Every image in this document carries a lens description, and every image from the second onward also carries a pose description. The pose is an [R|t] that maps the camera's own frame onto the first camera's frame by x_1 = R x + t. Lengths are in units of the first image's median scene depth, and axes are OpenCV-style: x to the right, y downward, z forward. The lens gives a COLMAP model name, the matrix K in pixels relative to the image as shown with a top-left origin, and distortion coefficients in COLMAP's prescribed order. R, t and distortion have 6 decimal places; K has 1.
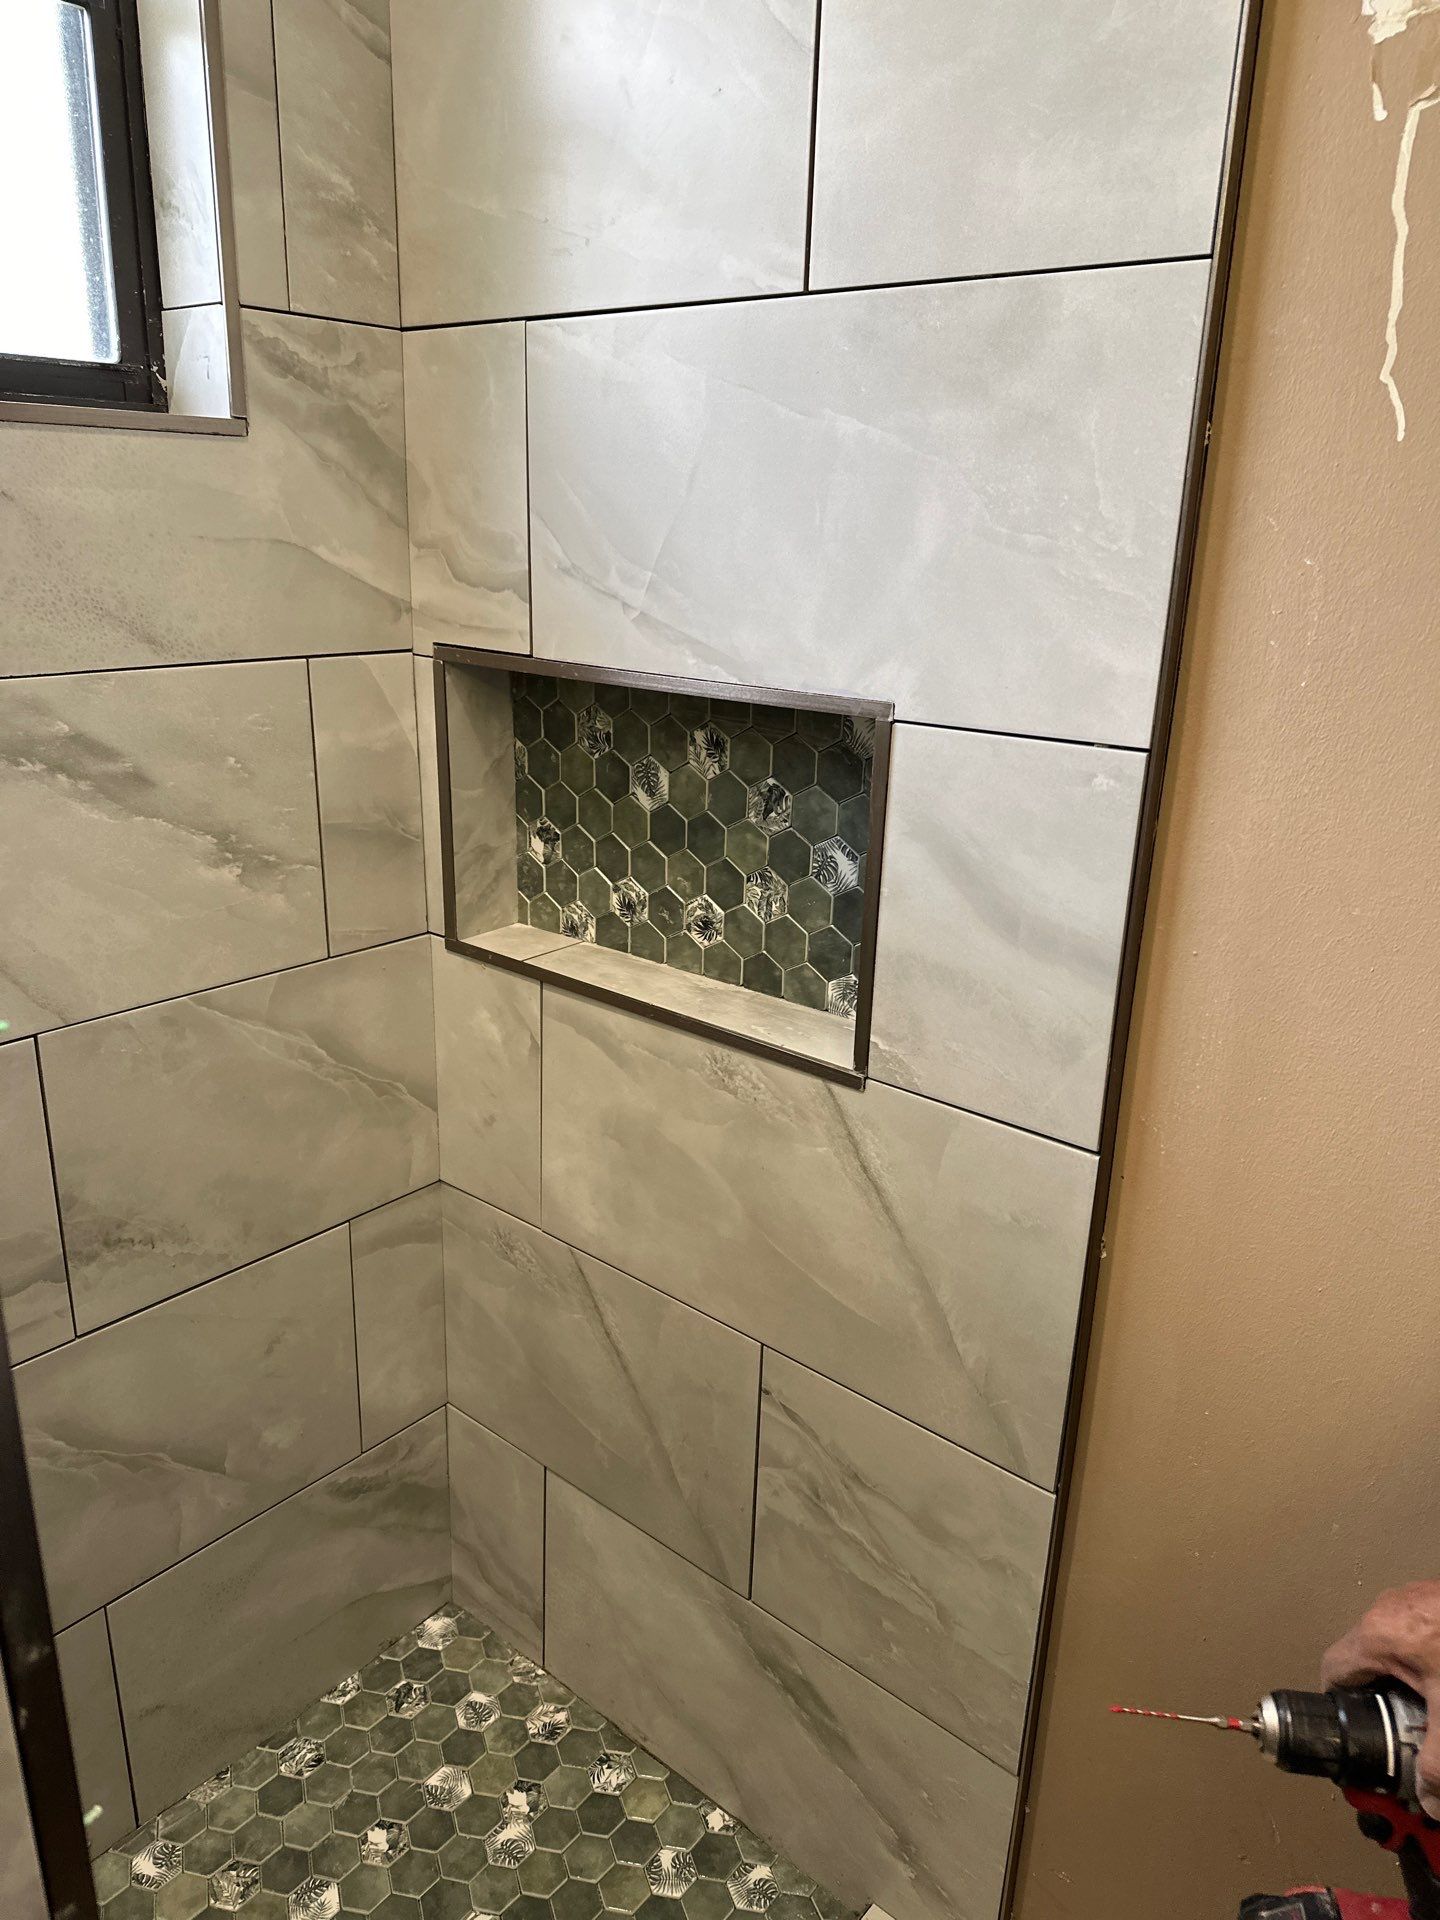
lens RADIAL K [[1343.0, 0, 707.4], [0, 1343.0, 954.5], [0, 0, 1]] dist [0.125428, -0.208604]
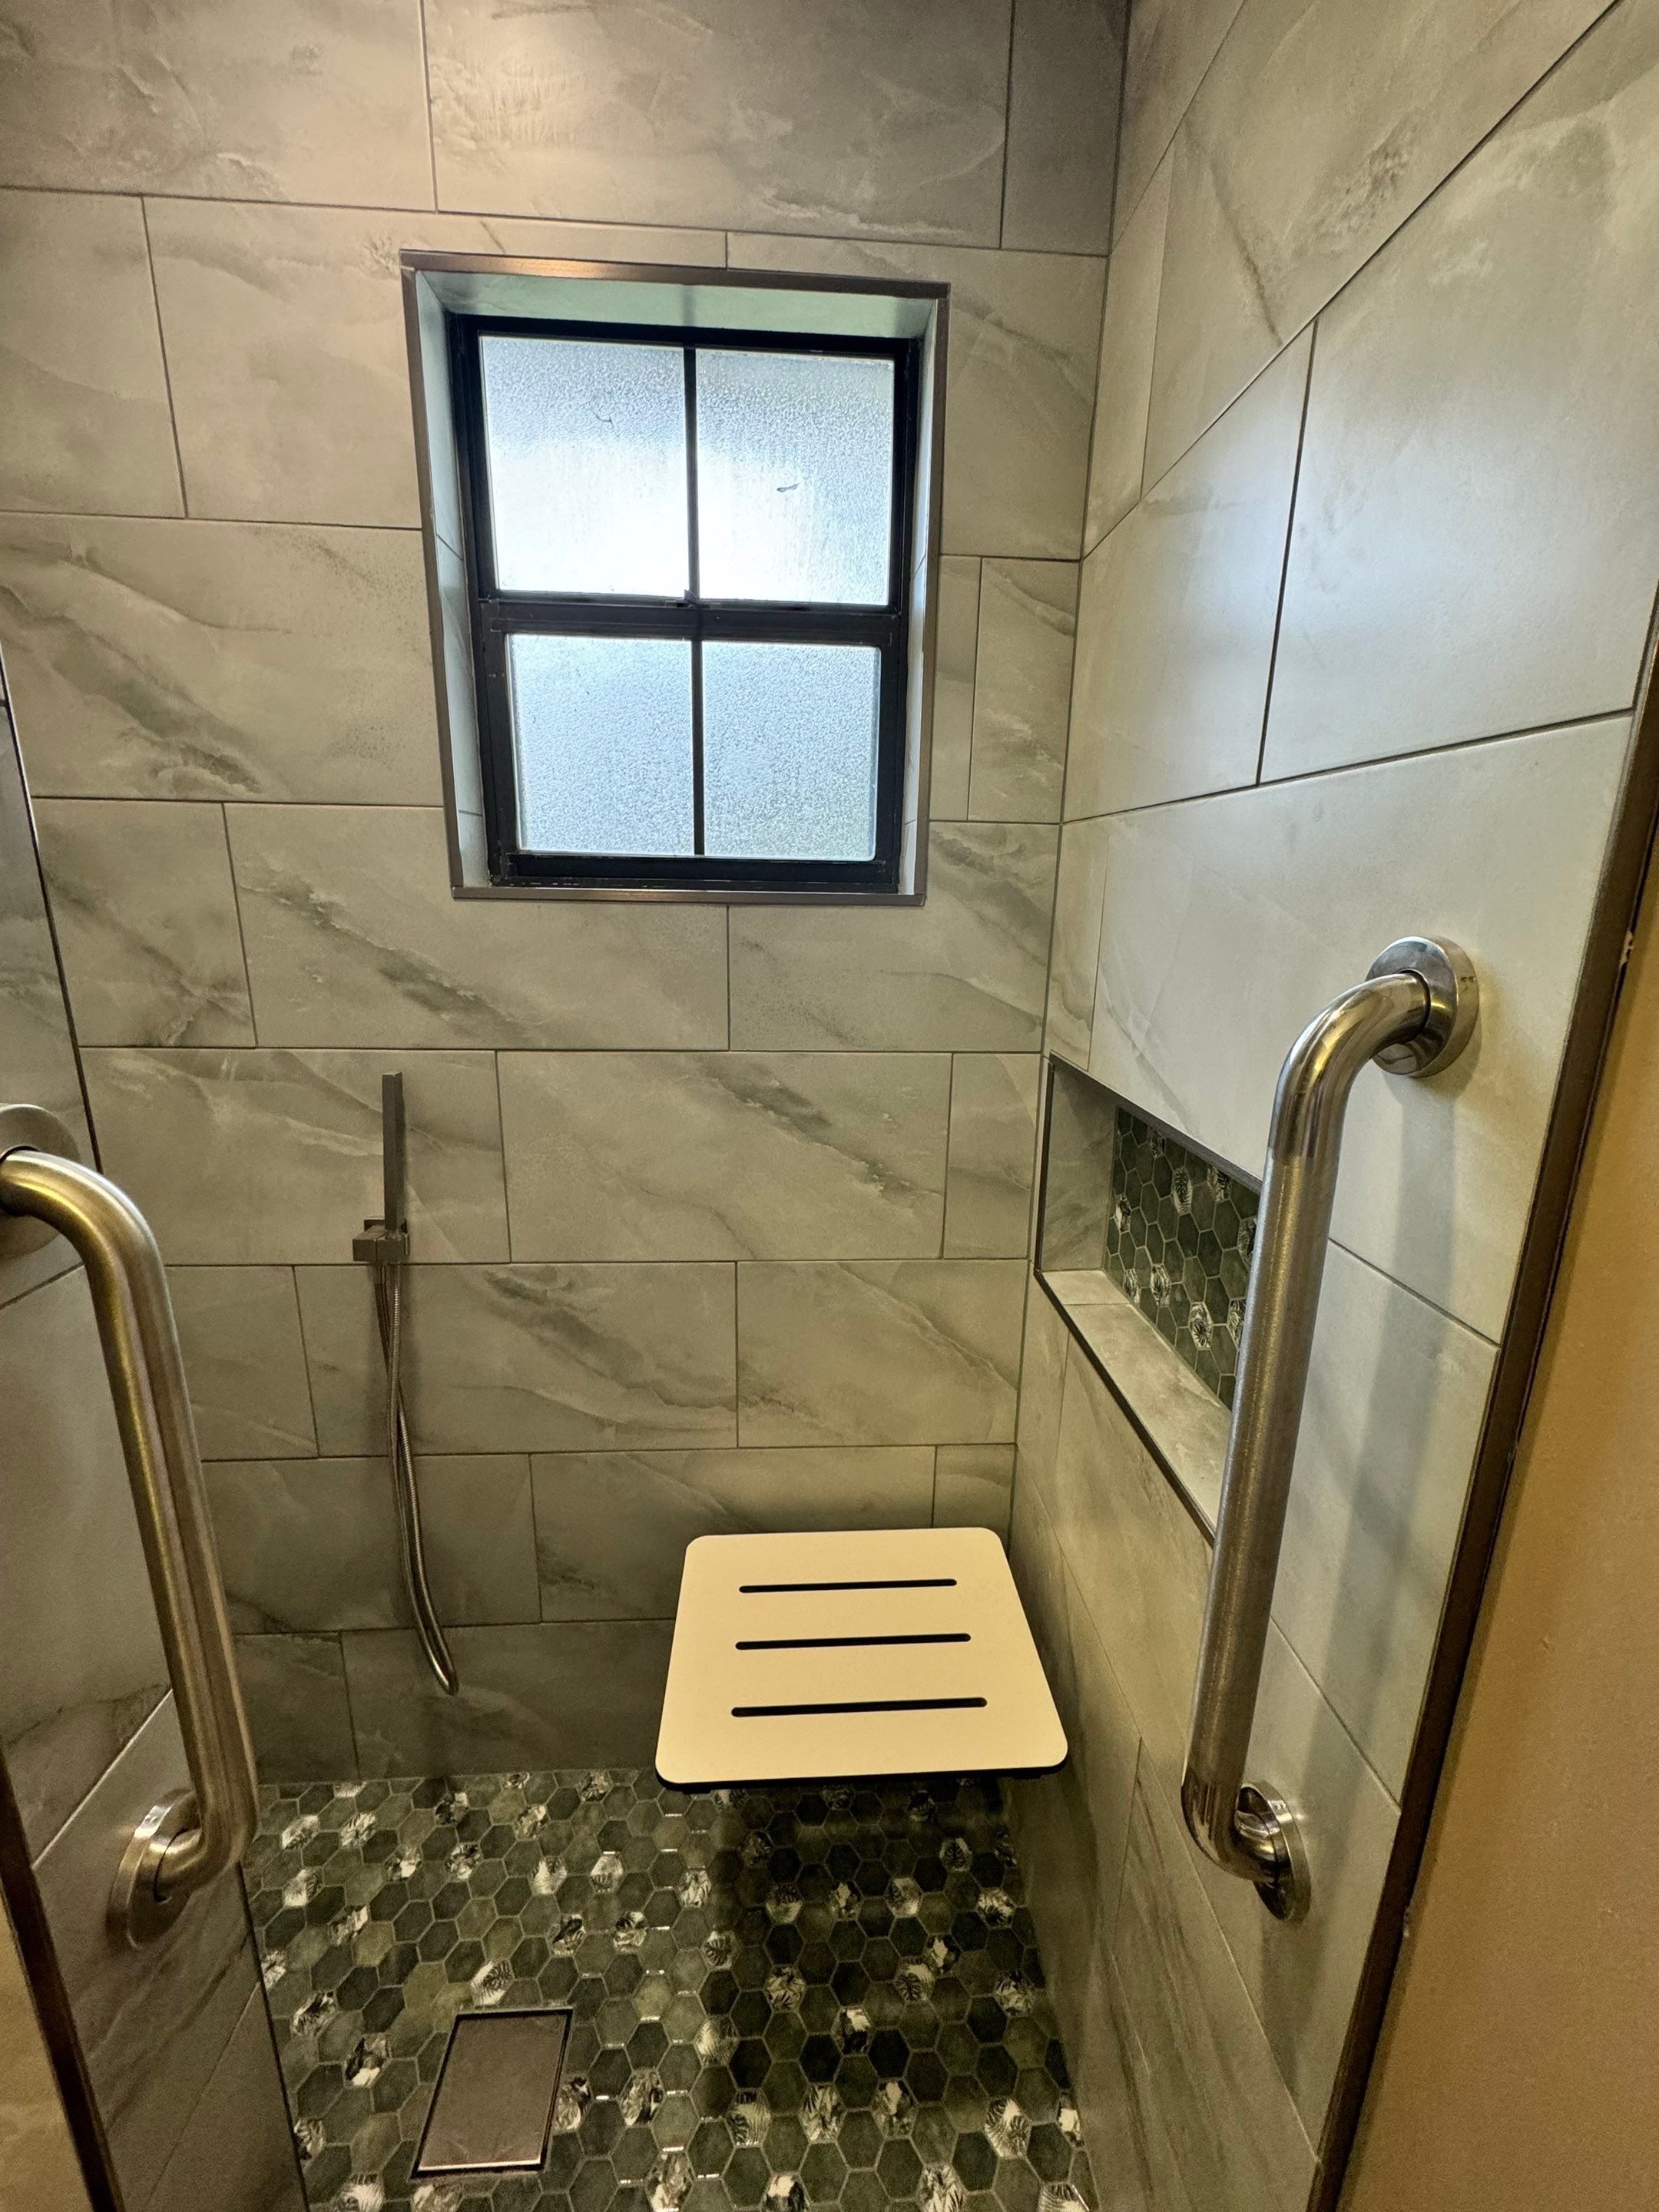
lens RADIAL K [[881.6, 0, 833.9], [0, 881.6, 1101.1], [0, 0, 1]] dist [-0.002805, 0.000616]
pose [[0.688762, 0.159435, -0.707239, 0.279102], [-0.223521, 0.974697, 0.002047, -0.142674], [0.689670, 0.156673, 0.706972, 0.272254]]
